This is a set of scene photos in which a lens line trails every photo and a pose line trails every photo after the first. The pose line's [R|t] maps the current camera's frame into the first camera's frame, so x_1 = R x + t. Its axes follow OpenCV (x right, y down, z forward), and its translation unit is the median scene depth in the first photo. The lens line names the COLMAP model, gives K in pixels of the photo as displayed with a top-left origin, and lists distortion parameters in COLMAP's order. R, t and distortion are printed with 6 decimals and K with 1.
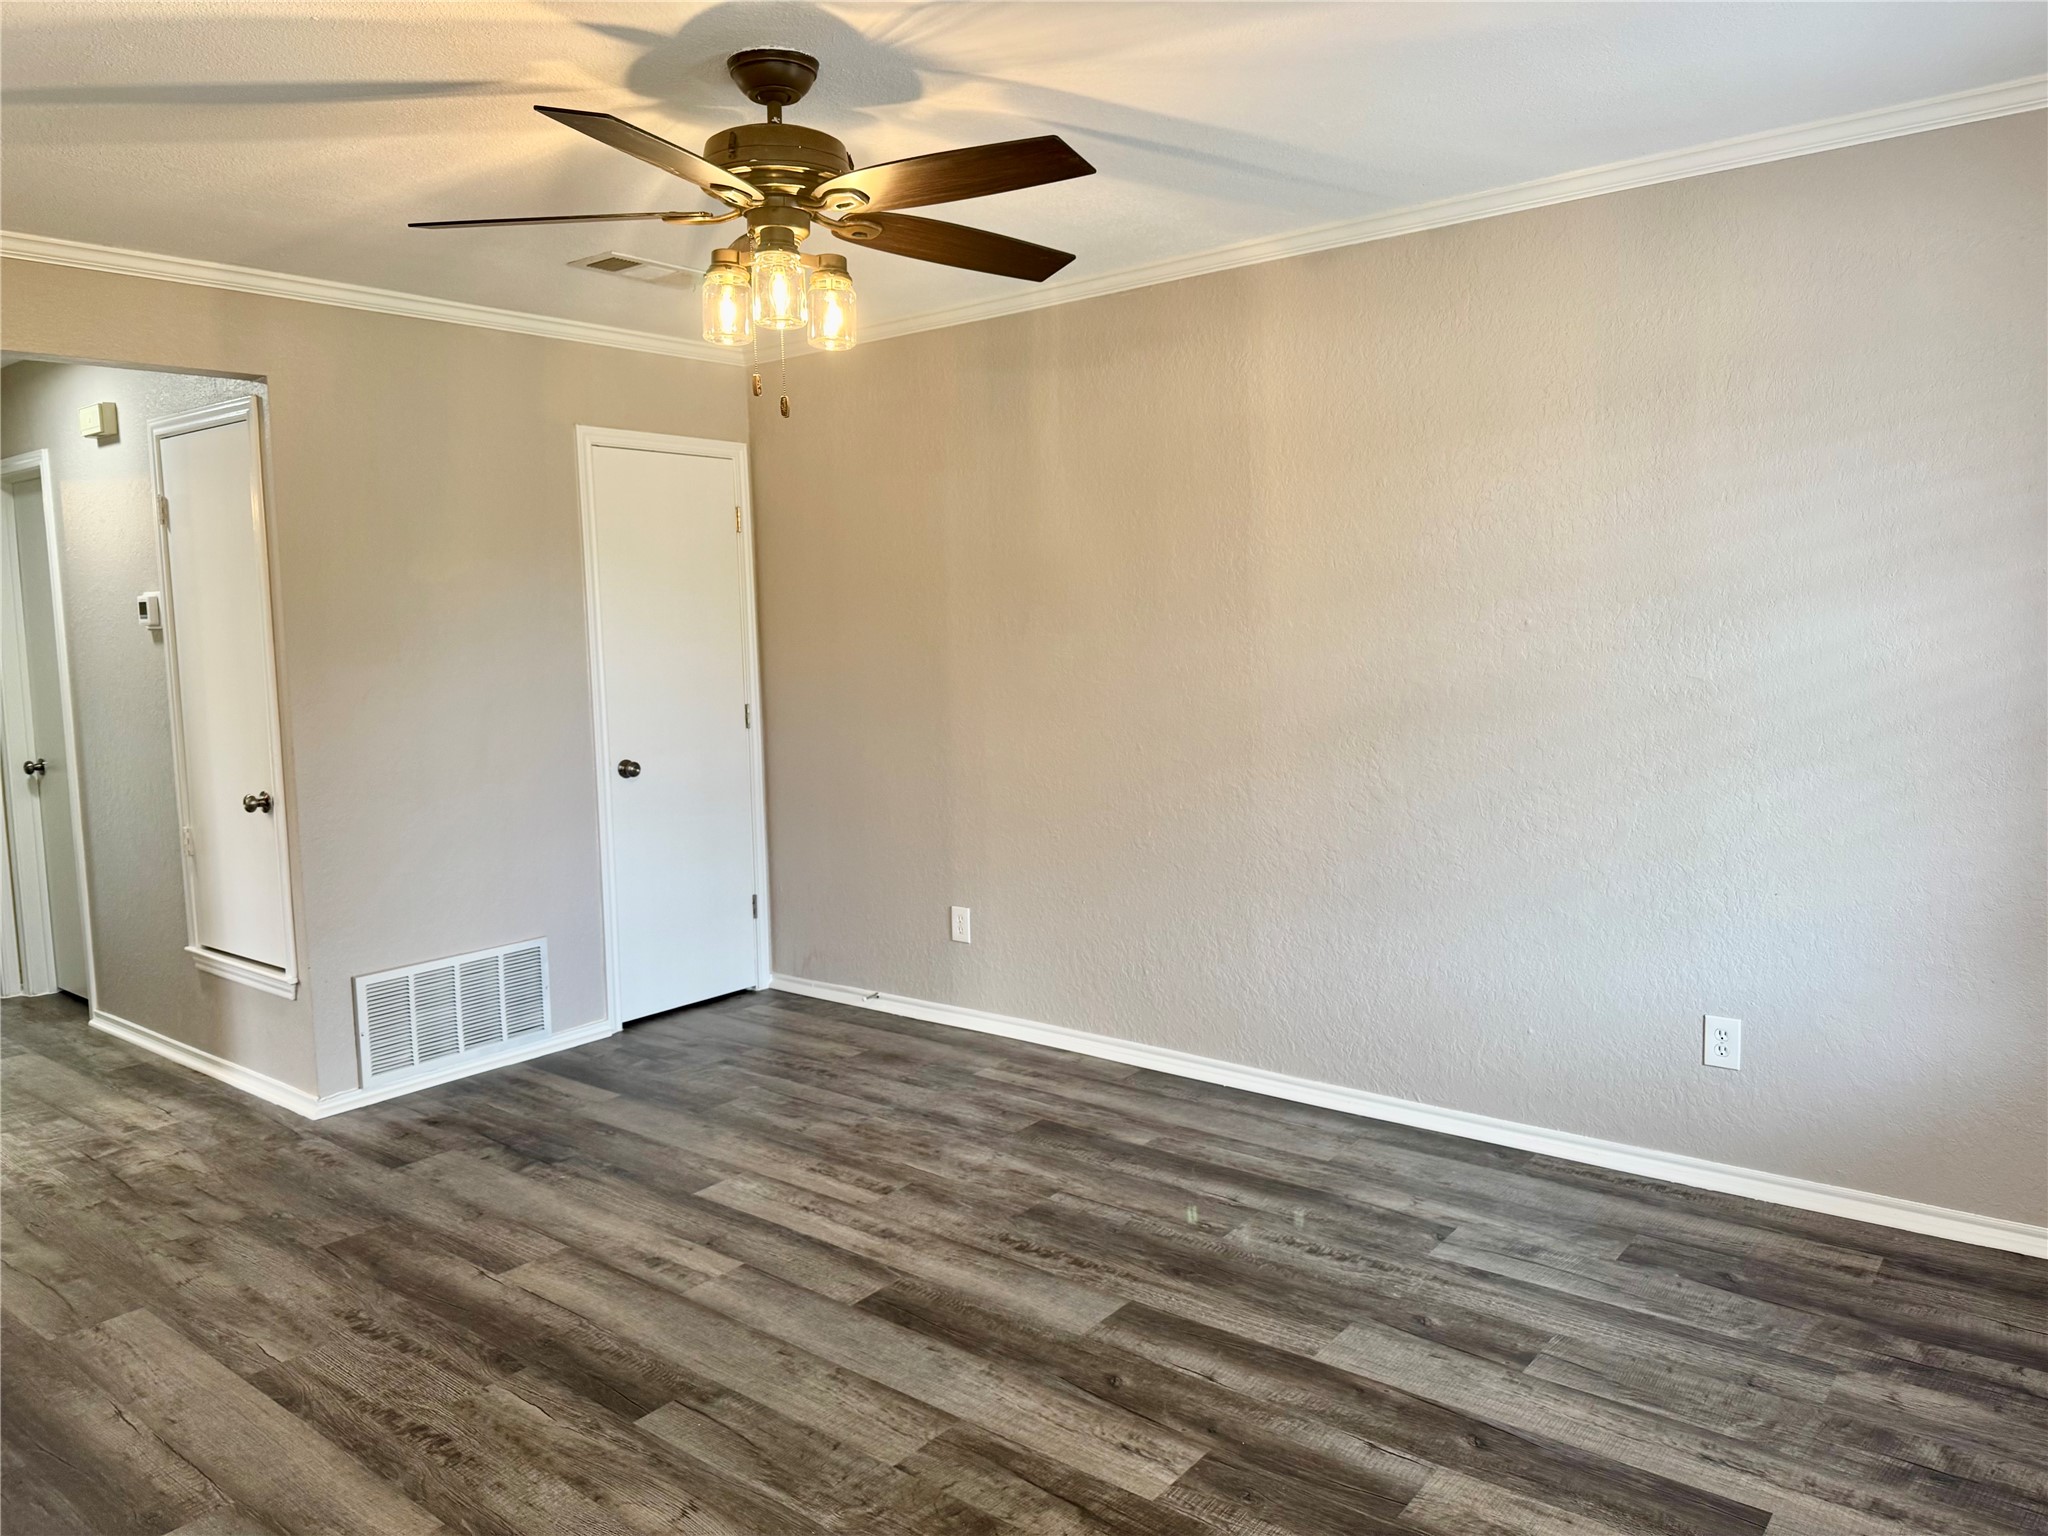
lens RADIAL K [[1447.7, 0, 1031.7], [0, 1447.7, 754.0], [0, 0, 1]] dist [0.046761, -0.057347]
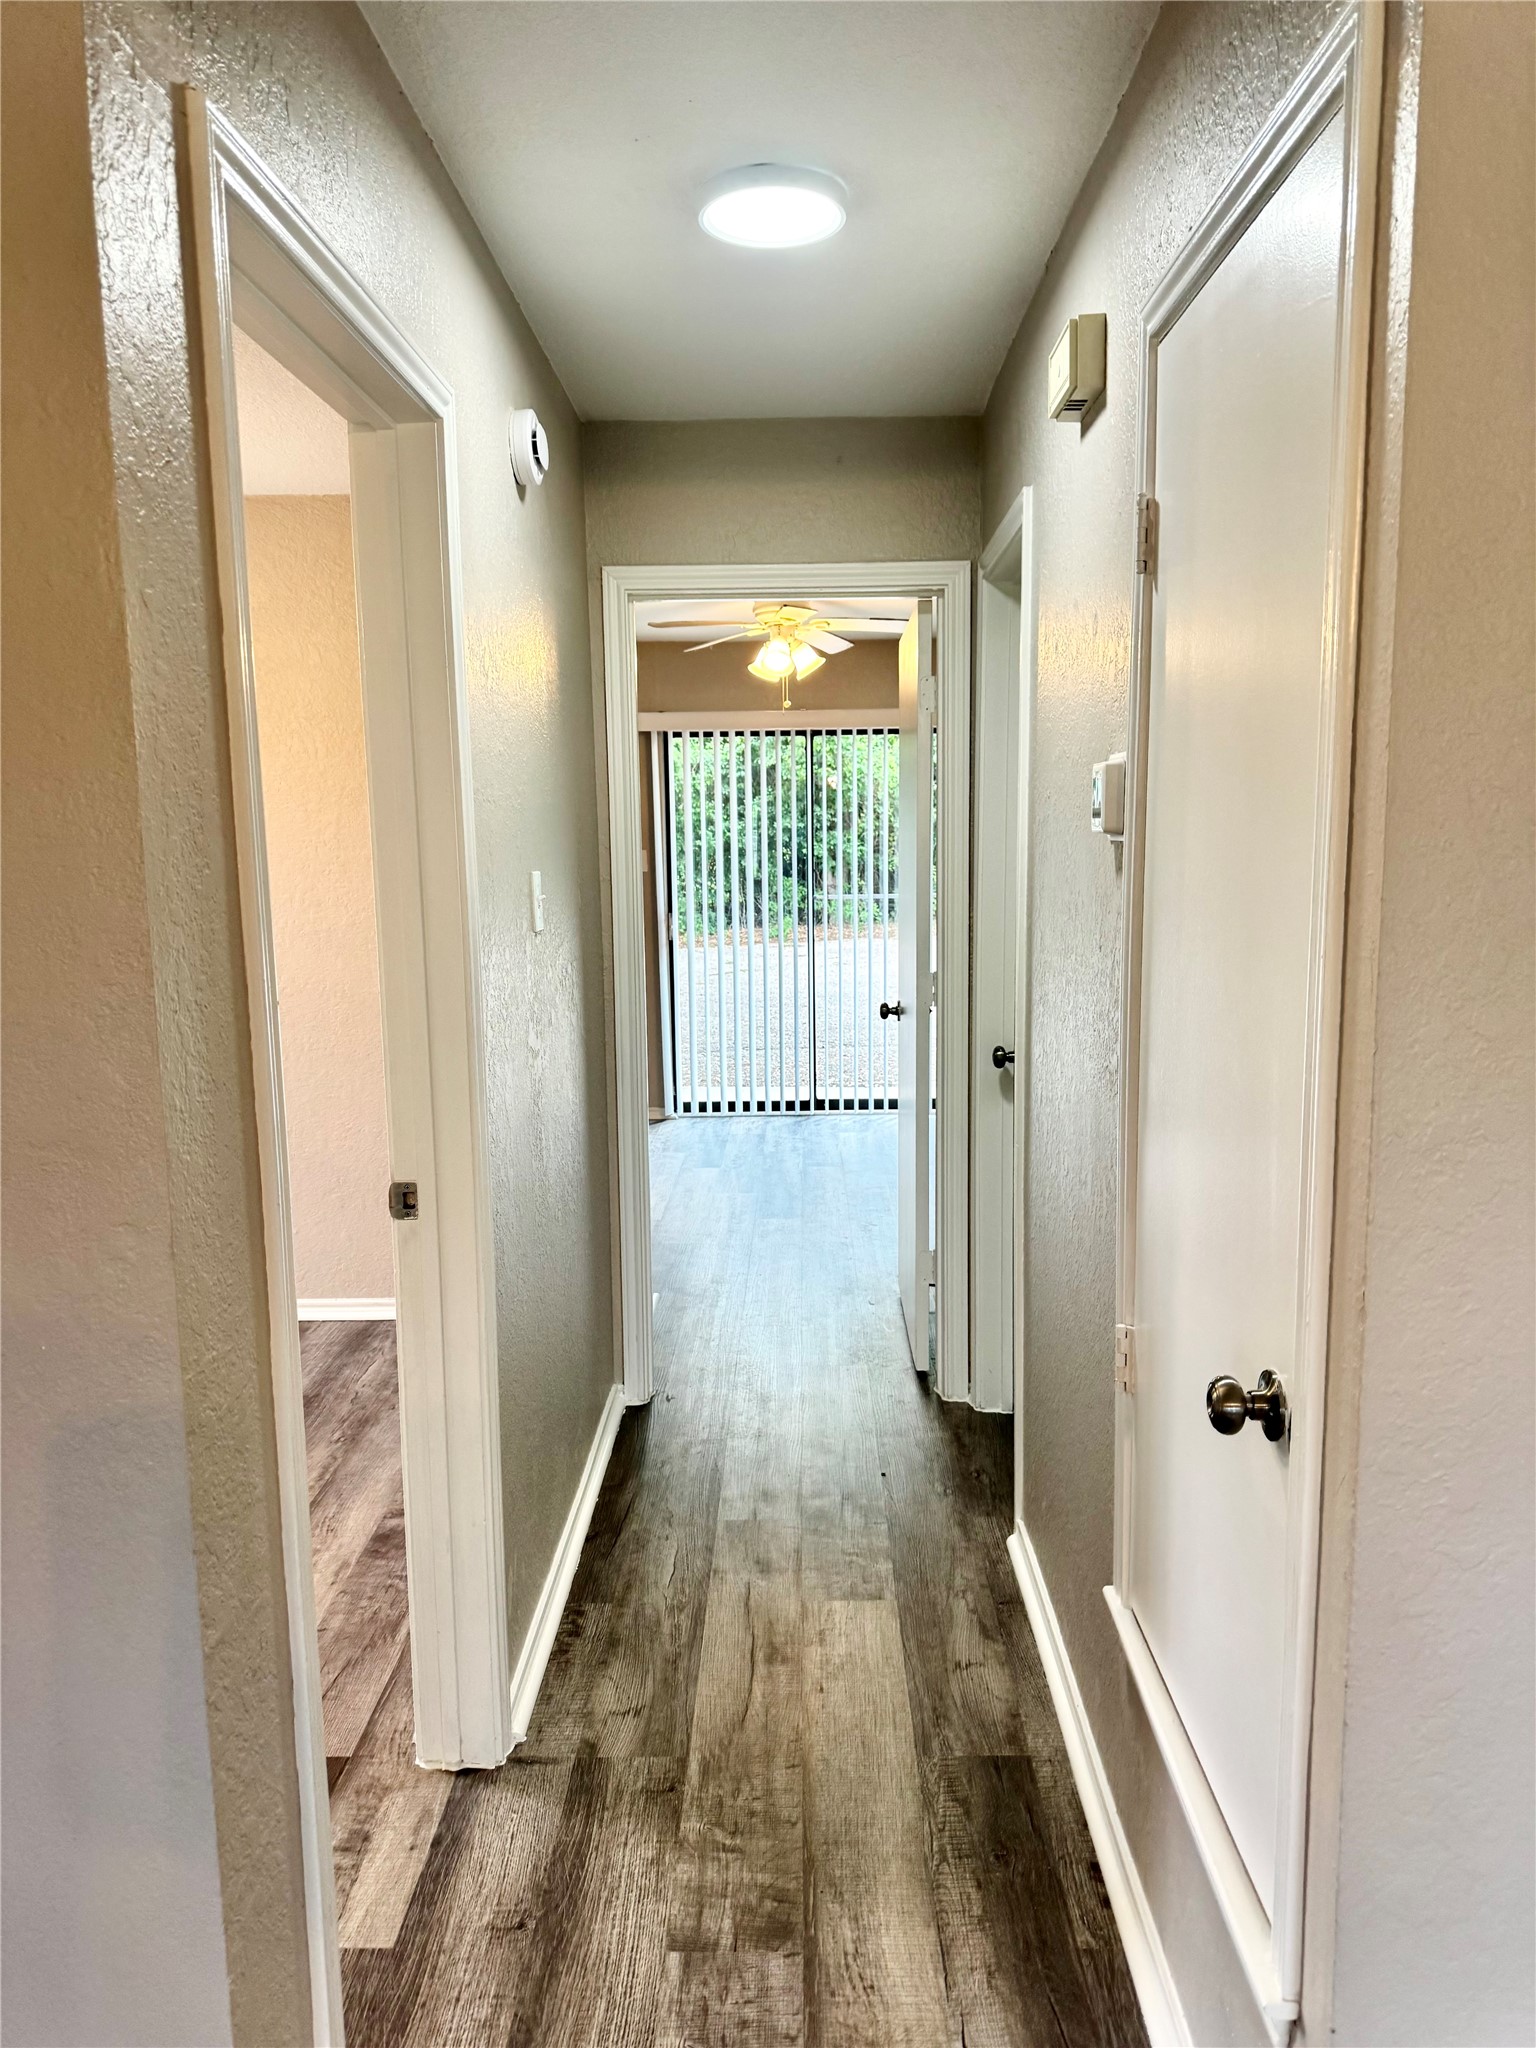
lens RADIAL K [[1447.7, 0, 768.0], [0, 1447.7, 1024.0], [0, 0, 1]] dist [0.046761, -0.057347]
pose [[0.608782, 0.124003, -0.783587, -0.409872], [-0.079281, 0.992274, 0.095433, -0.081818], [0.789366, 0.004026, 0.613909, 0.832918]]
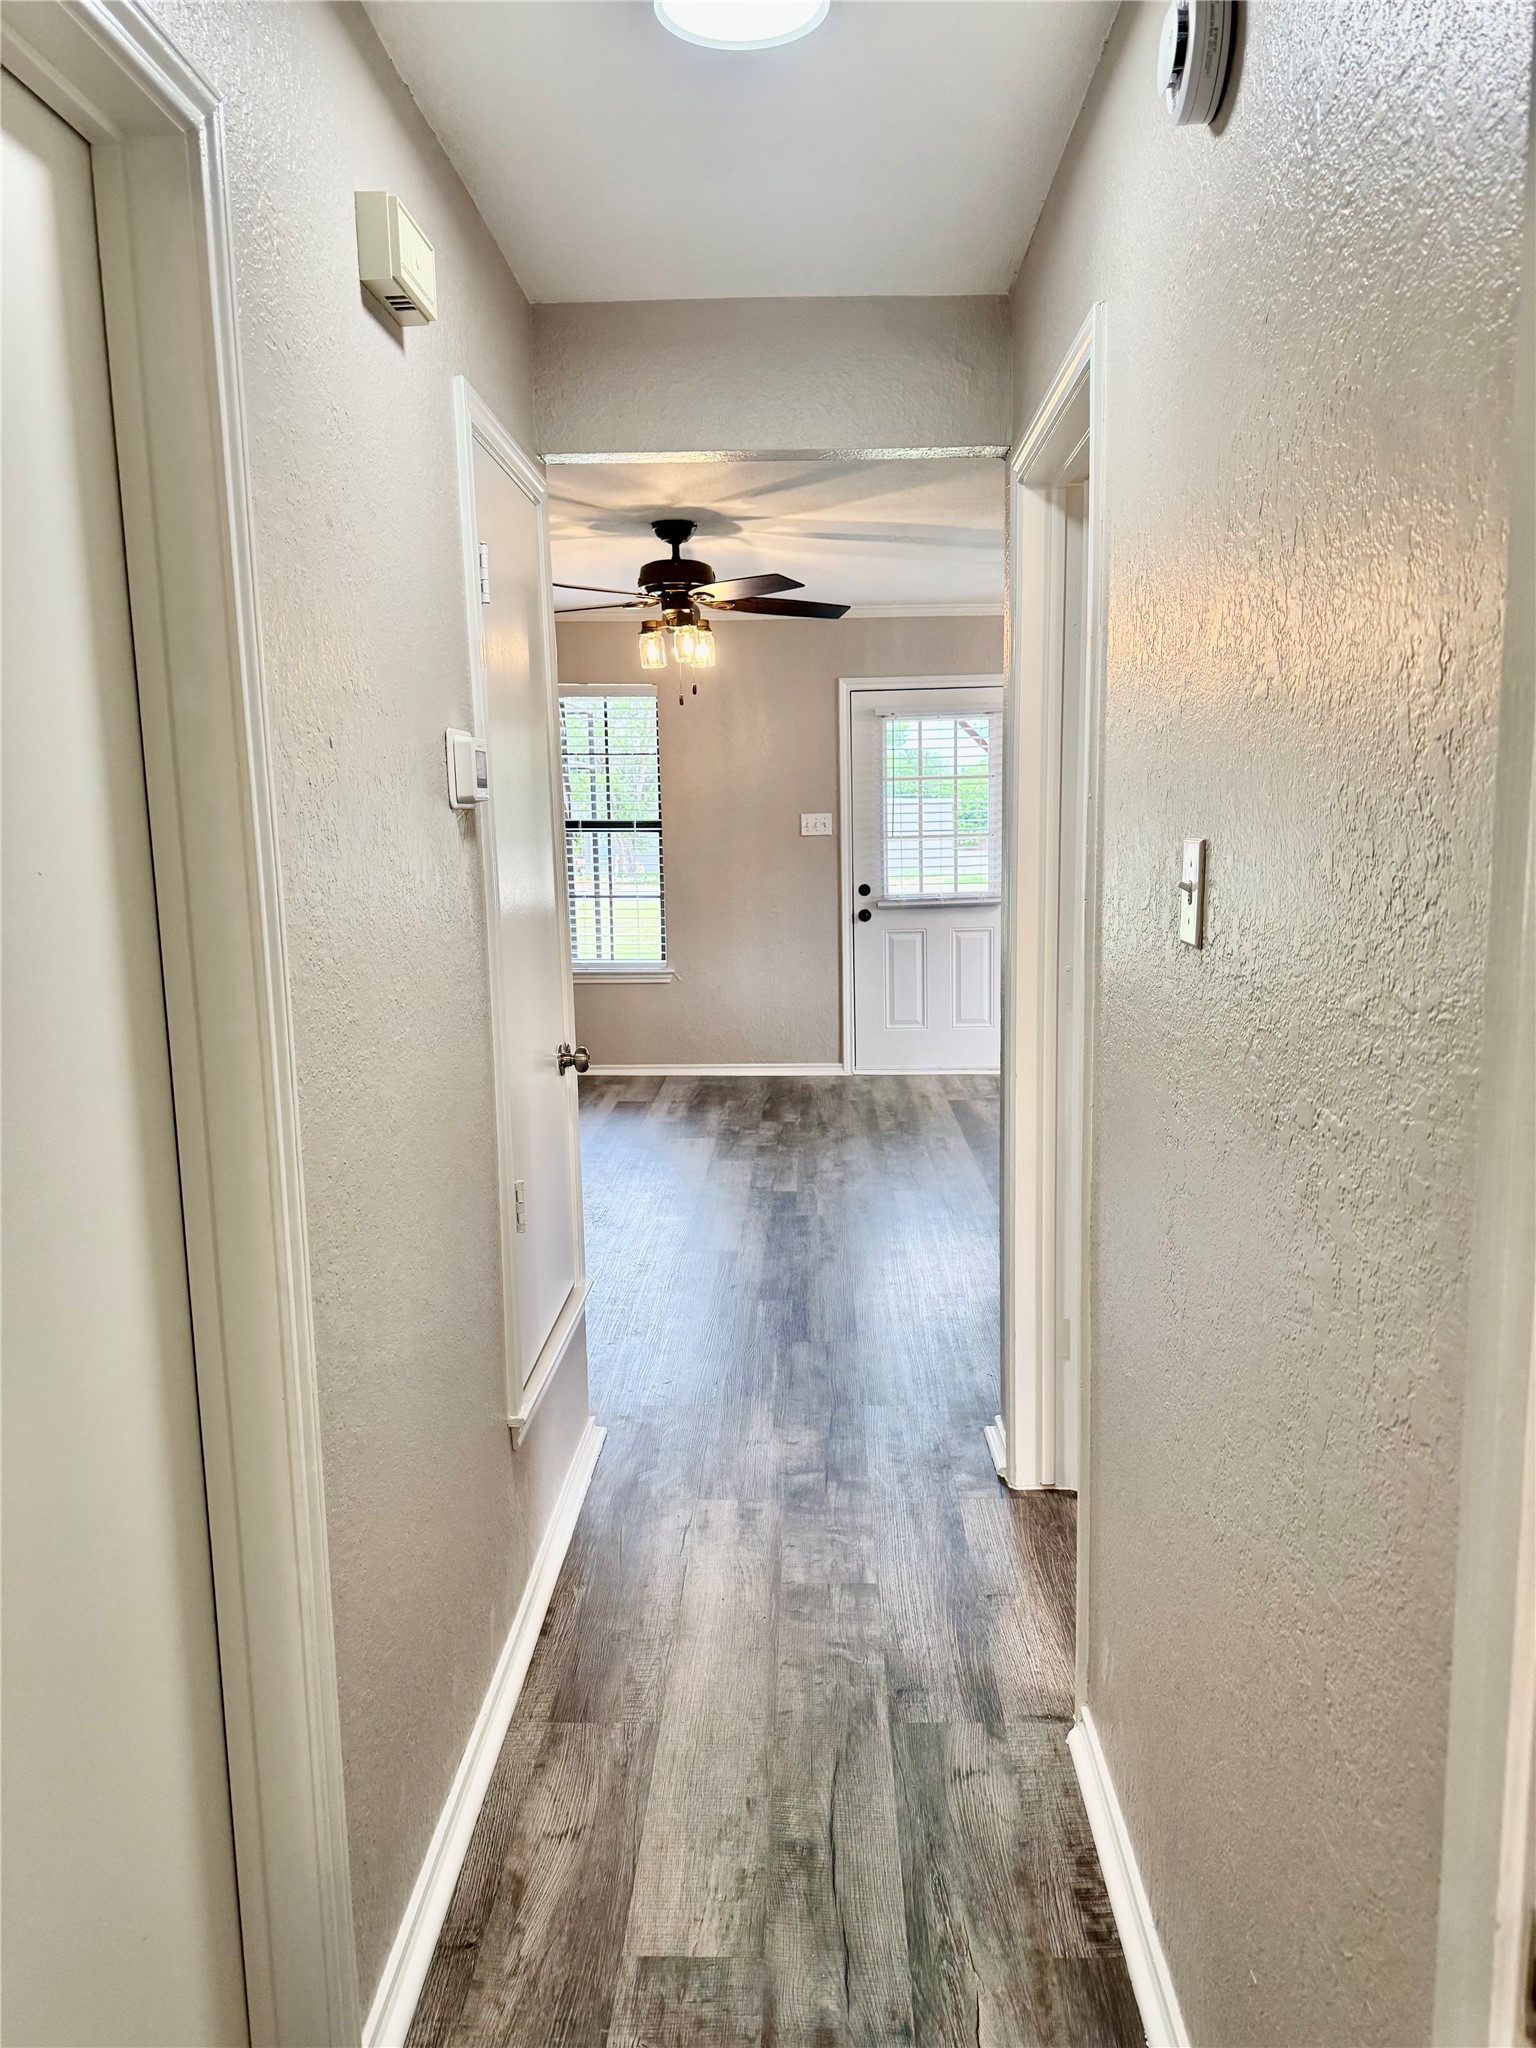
lens RADIAL K [[1413.4, 0, 772.2], [0, 1413.4, 996.7], [0, 0, 1]] dist [0.016655, 0.001098]
pose [[-0.601510, -0.071517, 0.795658, -1.296579], [0.112815, 0.978399, 0.173229, -0.118755], [-0.790859, 0.193961, -0.580449, 1.511006]]
